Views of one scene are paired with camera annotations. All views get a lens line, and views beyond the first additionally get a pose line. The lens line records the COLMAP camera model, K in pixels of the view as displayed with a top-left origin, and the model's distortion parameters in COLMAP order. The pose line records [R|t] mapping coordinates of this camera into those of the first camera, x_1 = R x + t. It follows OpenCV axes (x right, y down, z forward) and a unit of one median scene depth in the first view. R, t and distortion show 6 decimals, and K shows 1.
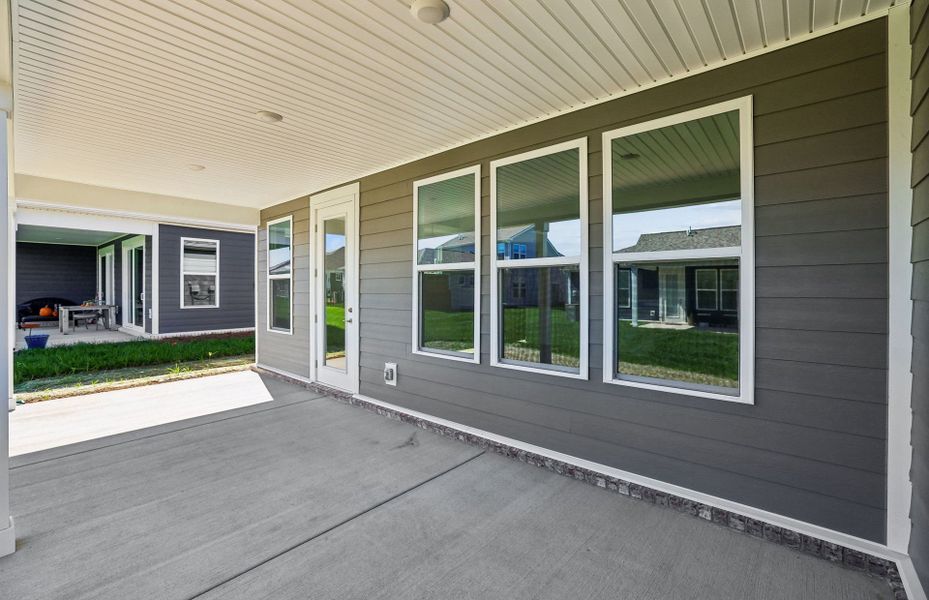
lens RADIAL K [[397.0, 0, 462.5], [0, 397.0, 296.0], [0, 0, 1]] dist [-0.042043, 0.017957]
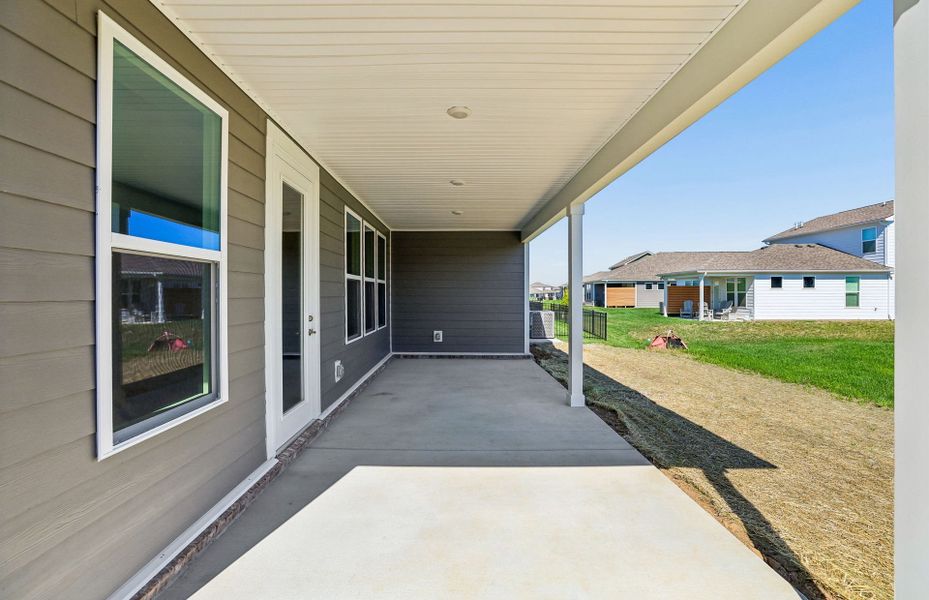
lens RADIAL K [[401.4, 0, 463.8], [0, 401.4, 292.9], [0, 0, 1]] dist [-0.048955, 0.018191]
pose [[-0.666361, -0.001422, 0.745628, -1.123267], [0.006590, 0.999948, 0.007796, -0.020206], [-0.745600, 0.010109, -0.666317, 1.349677]]
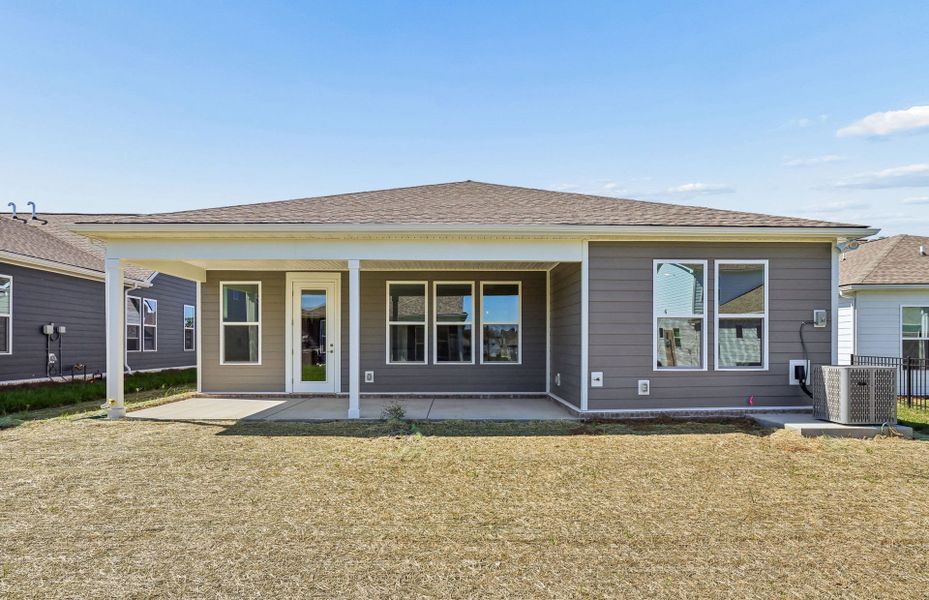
lens RADIAL K [[540.6, 0, 462.4], [0, 540.6, 340.9], [0, 0, 1]] dist [-0.017771, 0.001043]
pose [[0.746959, 0.001161, 0.664869, -1.473845], [0.010252, 0.999859, -0.013263, 0.056169], [-0.664791, 0.016723, 0.746842, -1.179616]]
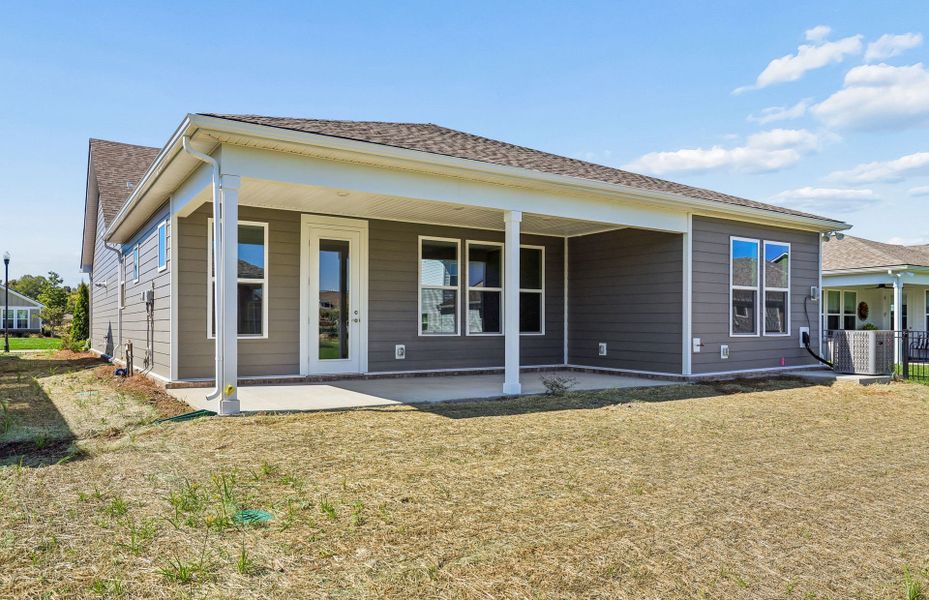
lens RADIAL K [[665.6, 0, 463.0], [0, 665.6, 324.1], [0, 0, 1]] dist [-0.002419, 0.000472]
pose [[0.278566, -0.000640, 0.960417, -2.446525], [0.010419, 0.999943, -0.002356, 0.087513], [-0.960361, 0.010663, 0.278557, 0.019561]]
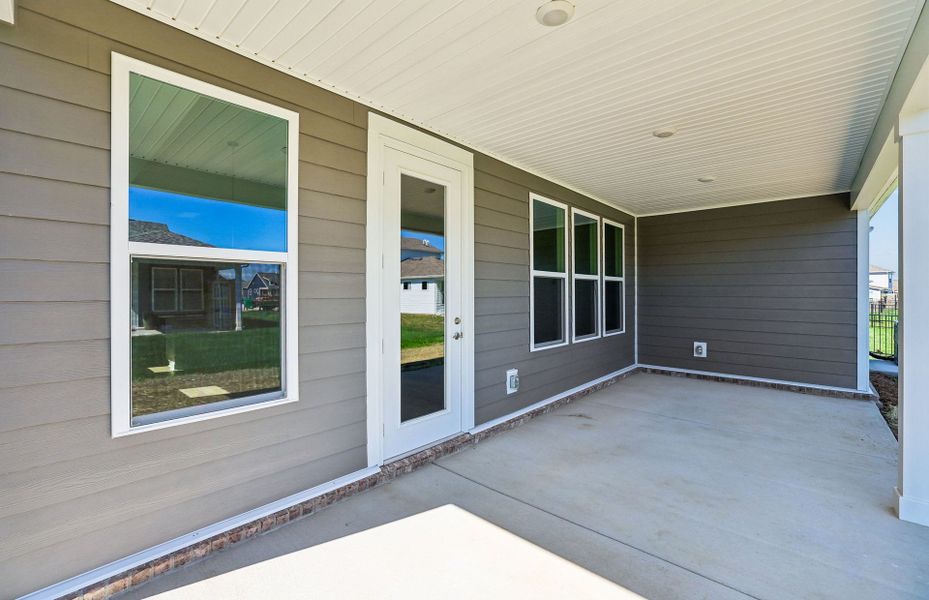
lens RADIAL K [[401.4, 0, 463.8], [0, 401.4, 292.9], [0, 0, 1]] dist [-0.048955, 0.018191]
pose [[0.015475, -0.004640, 0.999869, -1.051512], [0.011106, 0.999928, 0.004468, -0.018946], [-0.999819, 0.011035, 0.015526, 1.011462]]
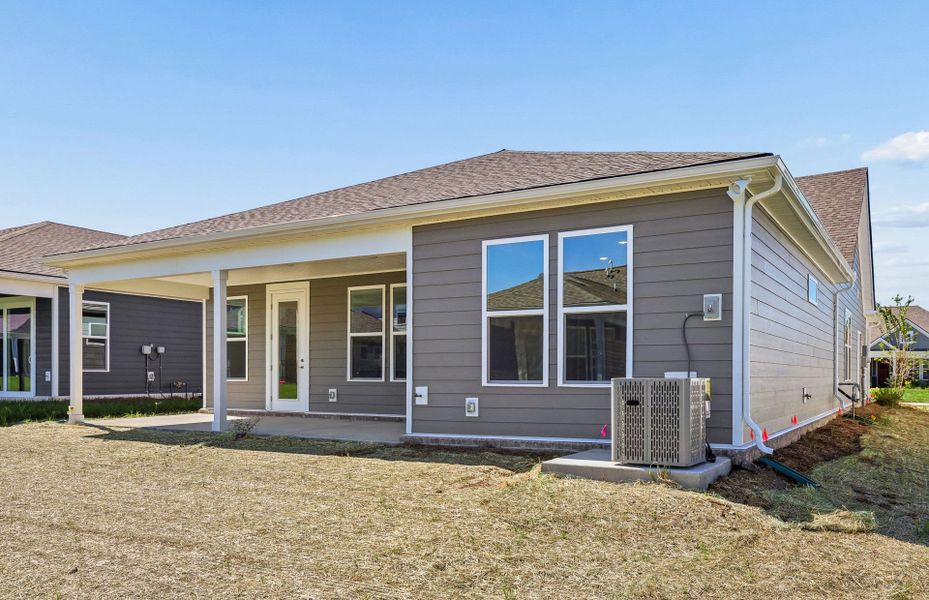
lens RADIAL K [[745.3, 0, 463.8], [0, 745.3, 373.2], [0, 0, 1]] dist [-0.008978, -0.003323]
pose [[0.985333, -0.003912, 0.170600, -0.158651], [0.005814, 0.999926, -0.010651, 0.127056], [-0.170546, 0.011487, 0.985283, -2.142863]]
